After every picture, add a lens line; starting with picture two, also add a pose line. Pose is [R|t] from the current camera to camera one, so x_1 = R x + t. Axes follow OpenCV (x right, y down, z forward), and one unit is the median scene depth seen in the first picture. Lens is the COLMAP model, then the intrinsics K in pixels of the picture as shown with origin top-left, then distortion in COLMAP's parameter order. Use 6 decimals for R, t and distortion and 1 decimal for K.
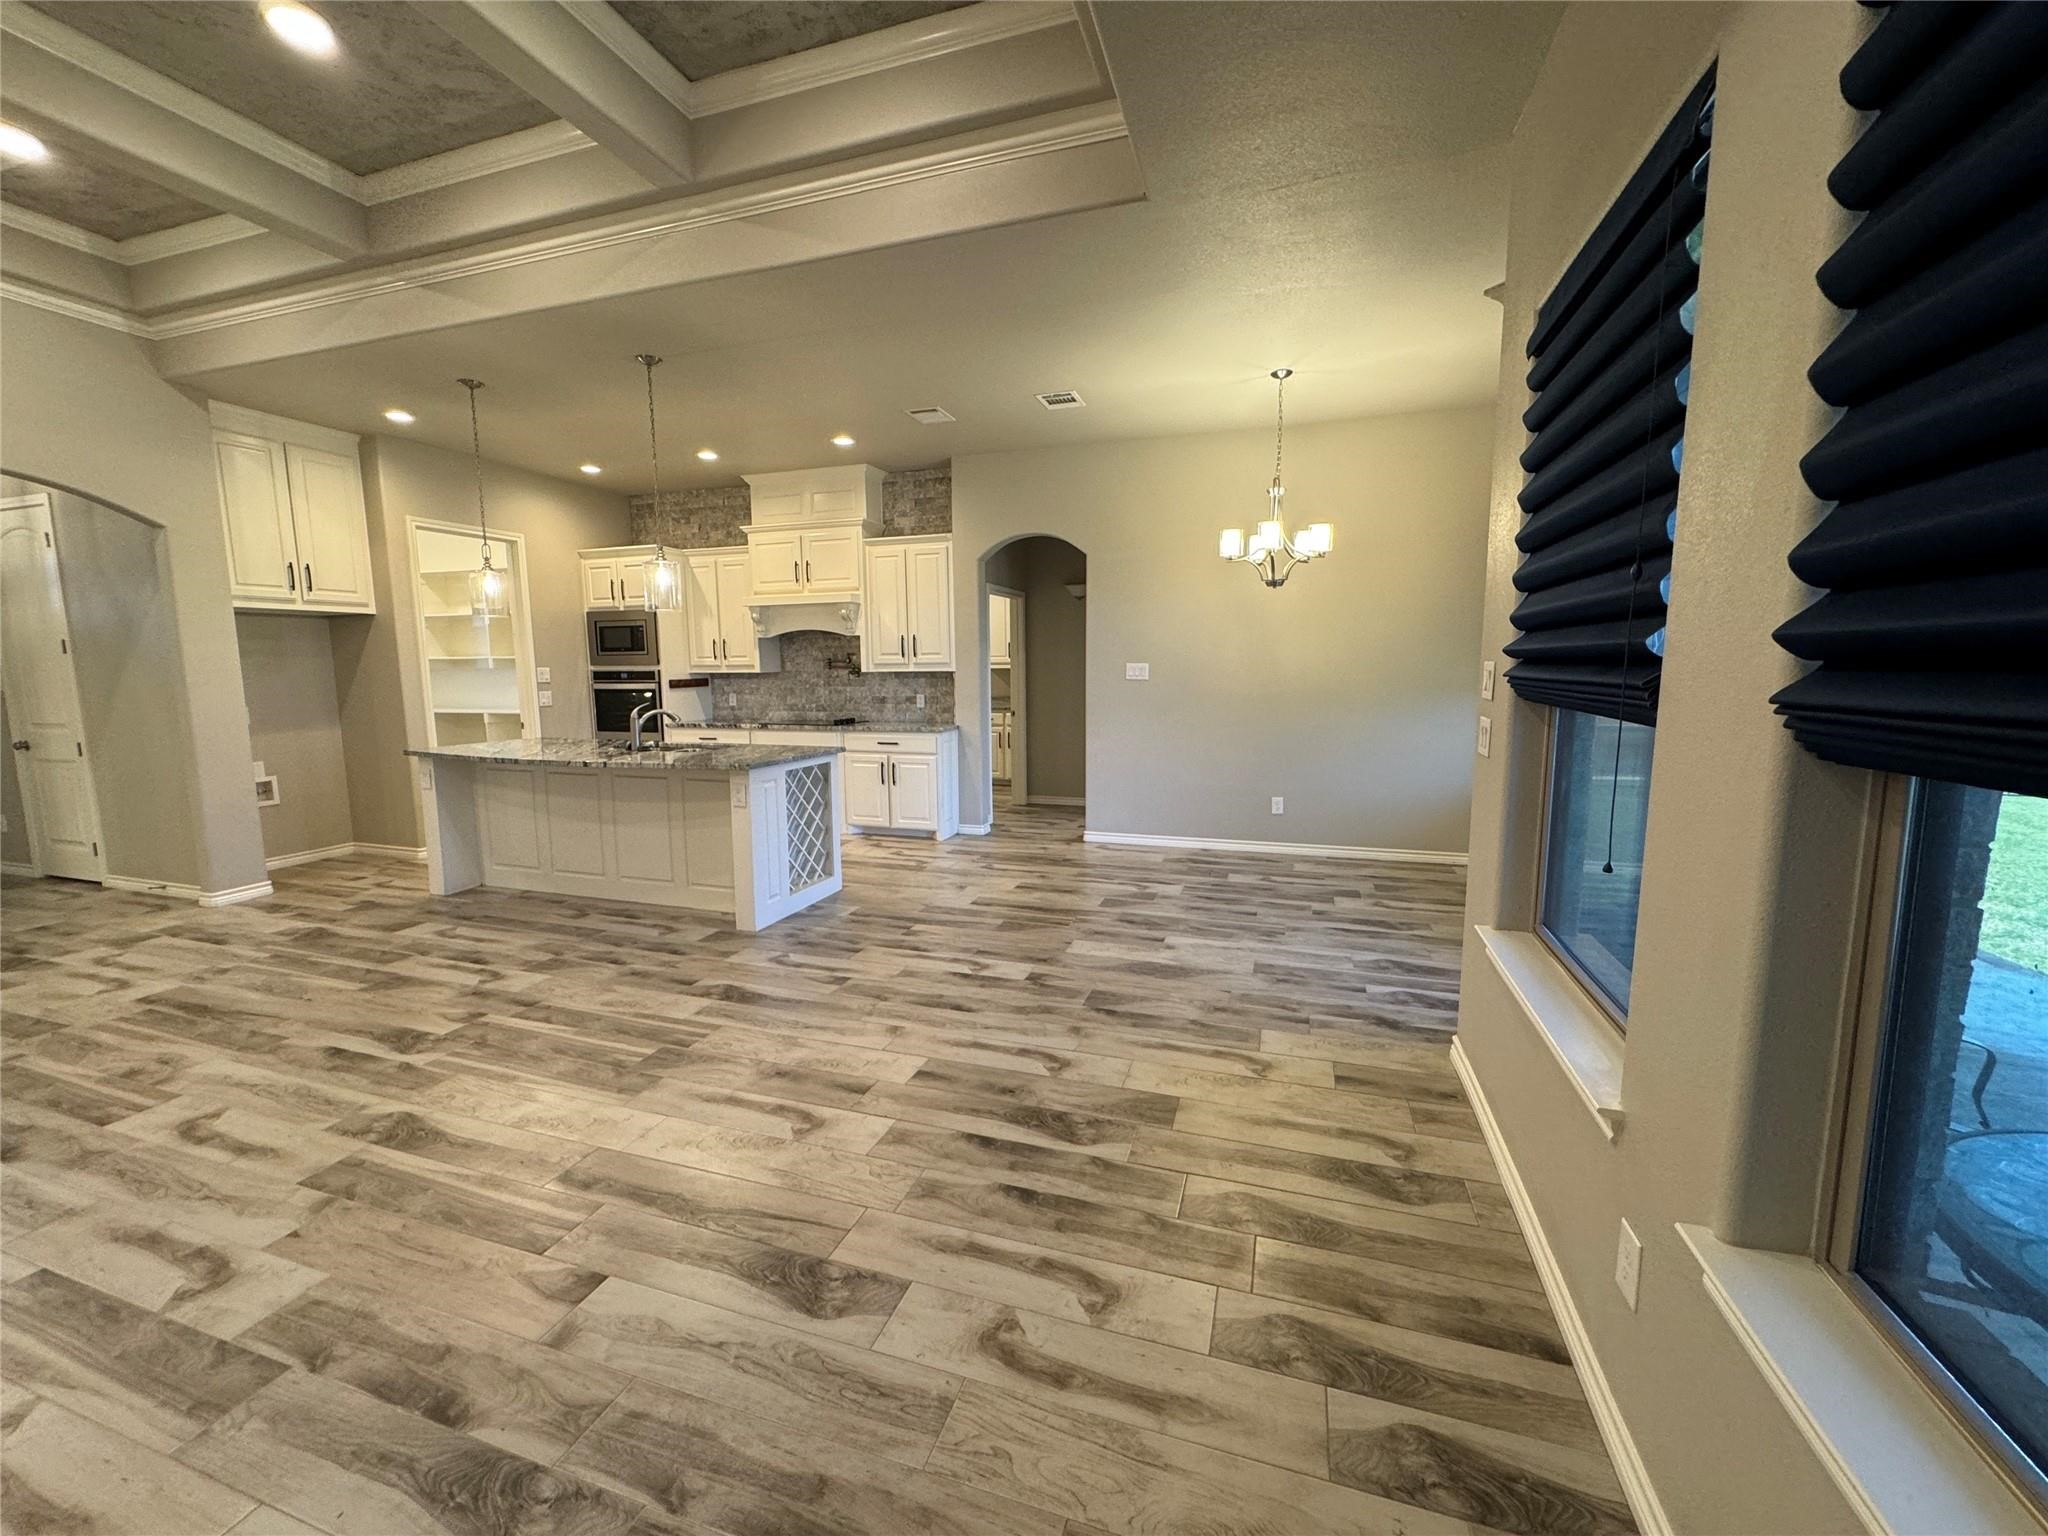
lens RADIAL K [[819.5, 0, 1023.7], [0, 819.5, 767.7], [0, 0, 1]] dist [0.003280, -0.000713]
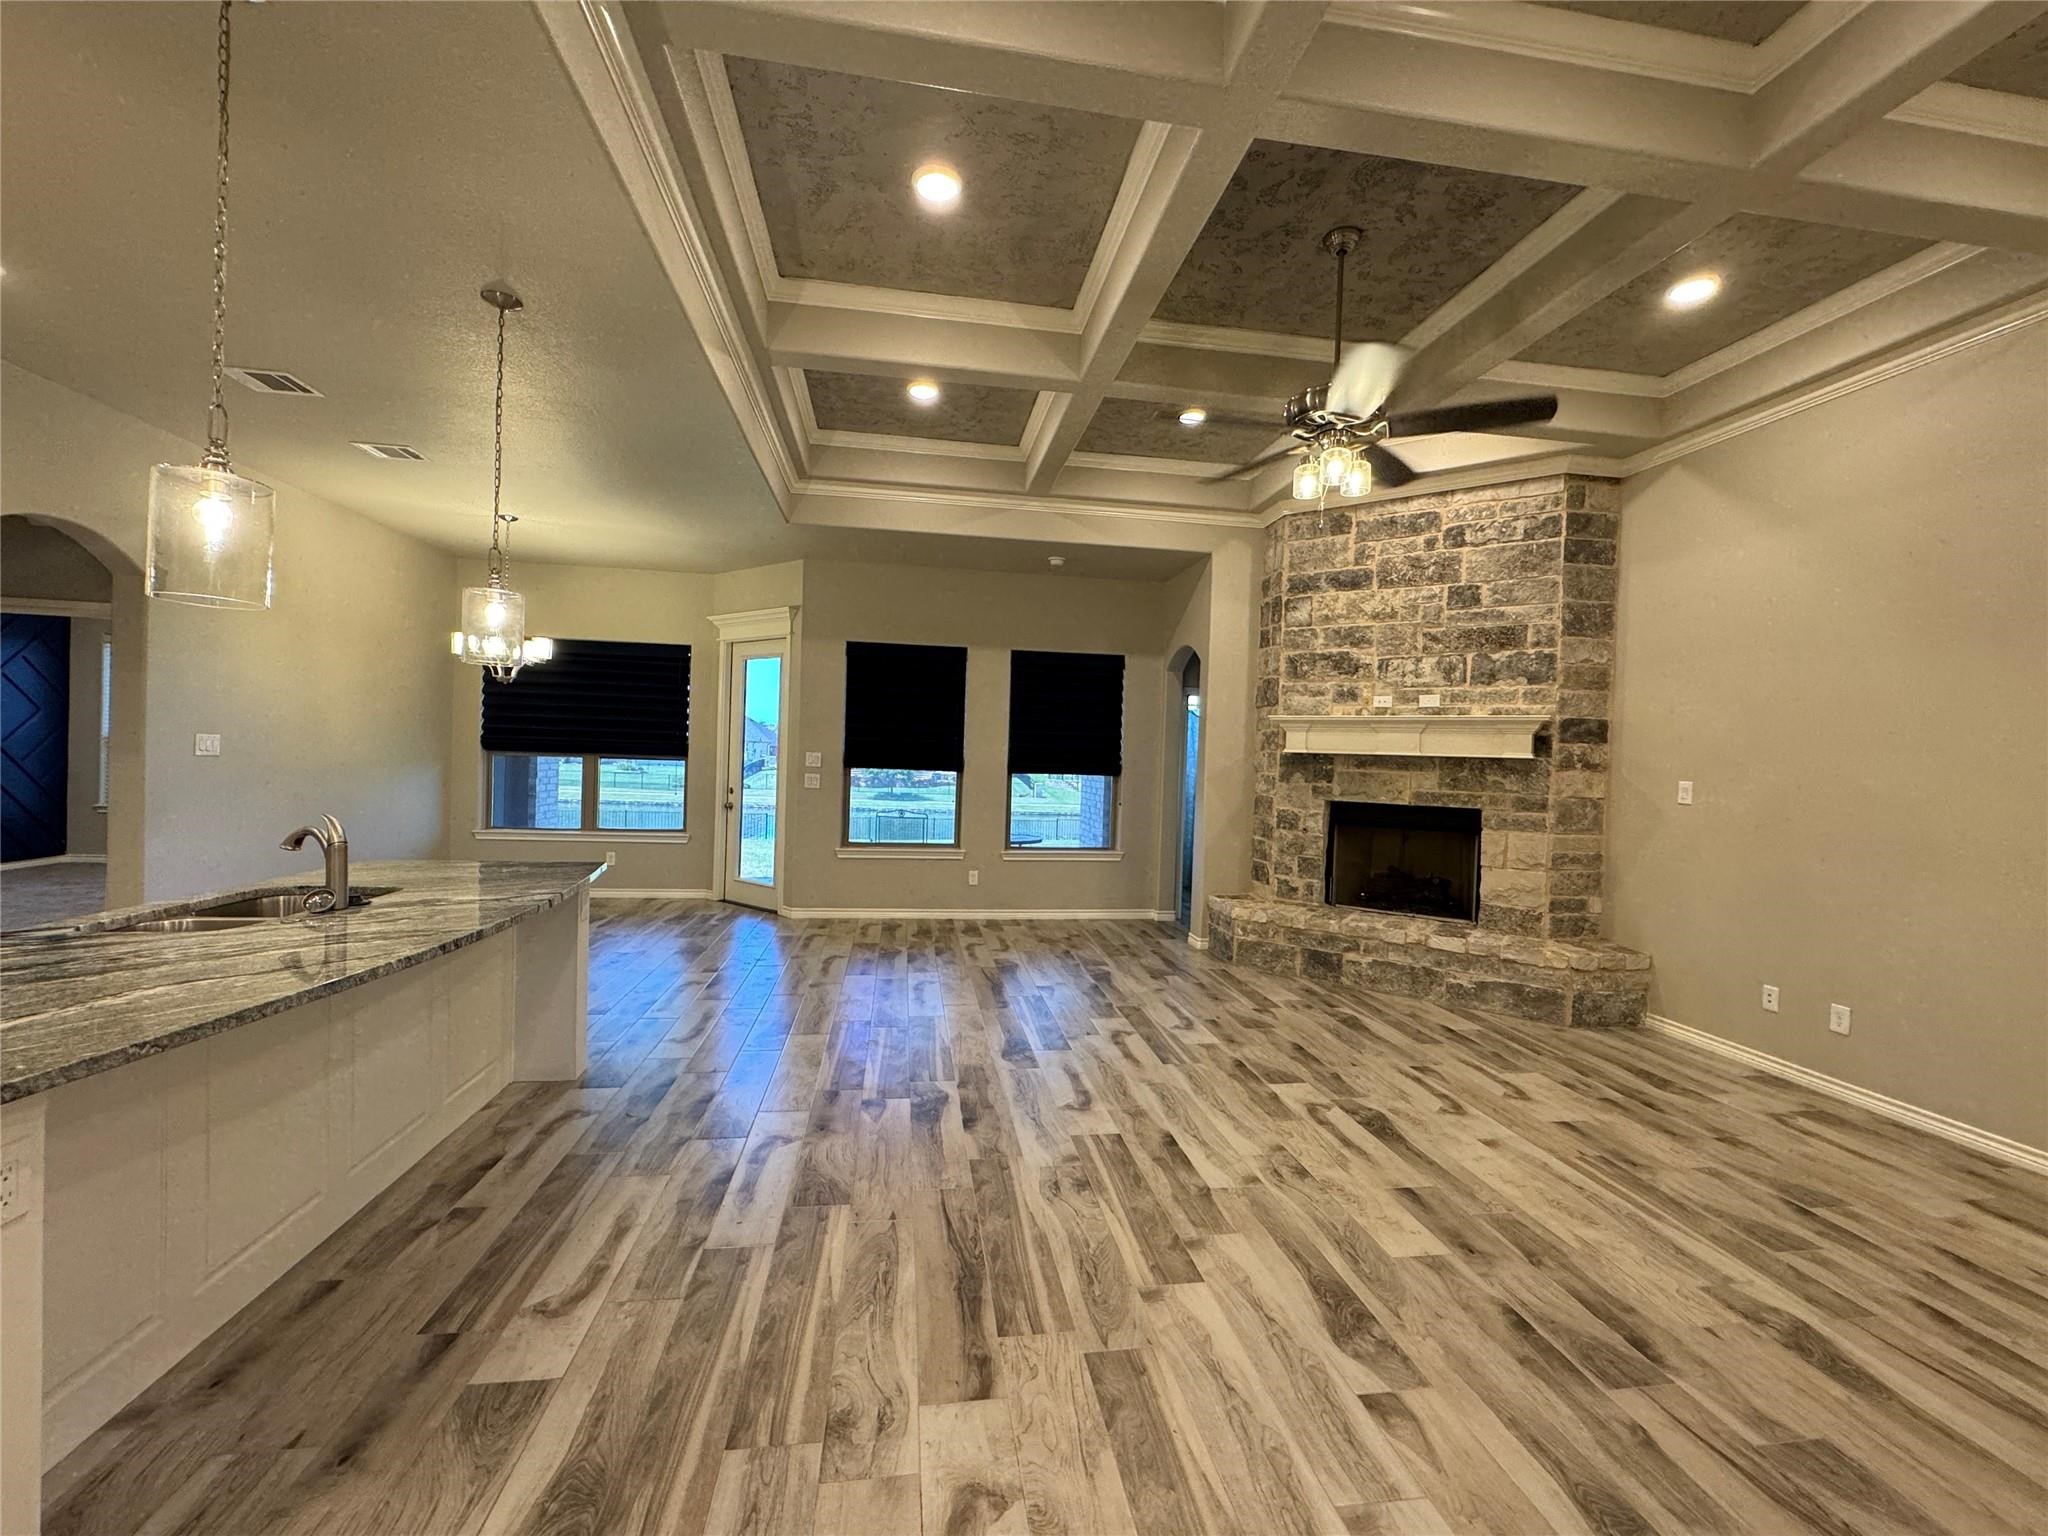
lens RADIAL K [[819.5, 0, 1017.6], [0, 819.5, 771.4], [0, 0, 1]] dist [0.003280, -0.000713]
pose [[-0.448940, -0.025599, 0.893195, -1.612000], [0.081079, 0.994299, 0.069249, -0.153259], [-0.889876, 0.103508, -0.444305, 1.227251]]
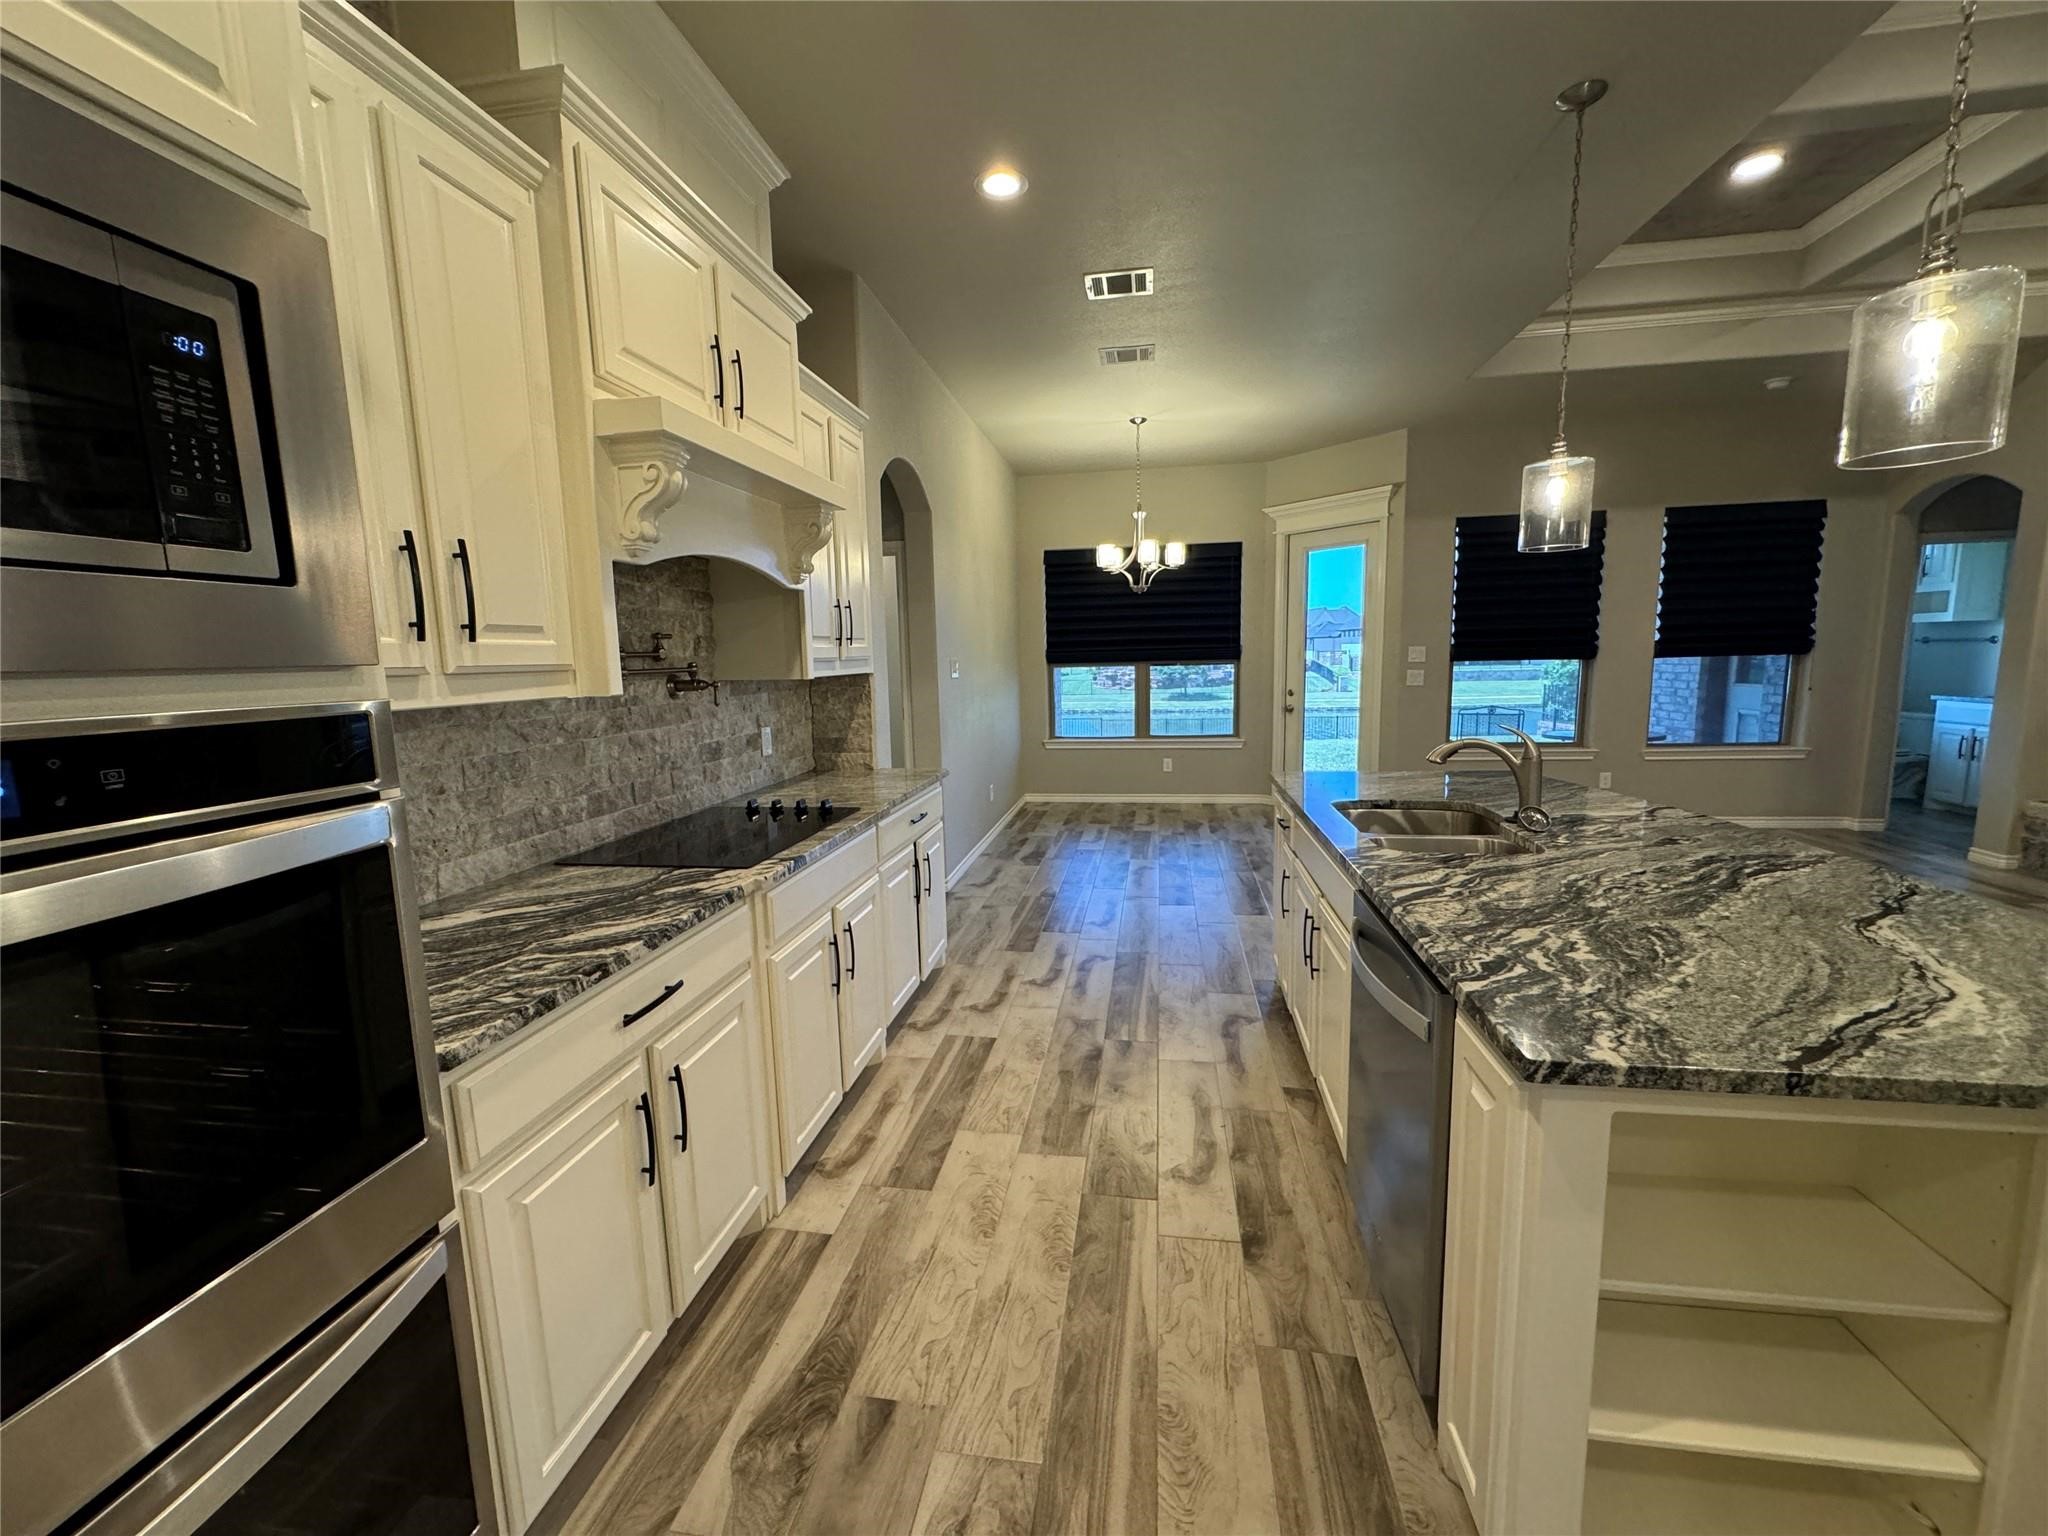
lens RADIAL K [[819.5, 0, 1023.9], [0, 819.5, 780.8], [0, 0, 1]] dist [0.003280, -0.000713]
pose [[-0.162495, -0.139883, 0.976744, -1.263103], [0.145712, 0.975645, 0.163967, -0.244030], [-0.975891, 0.168967, -0.138155, 2.000162]]
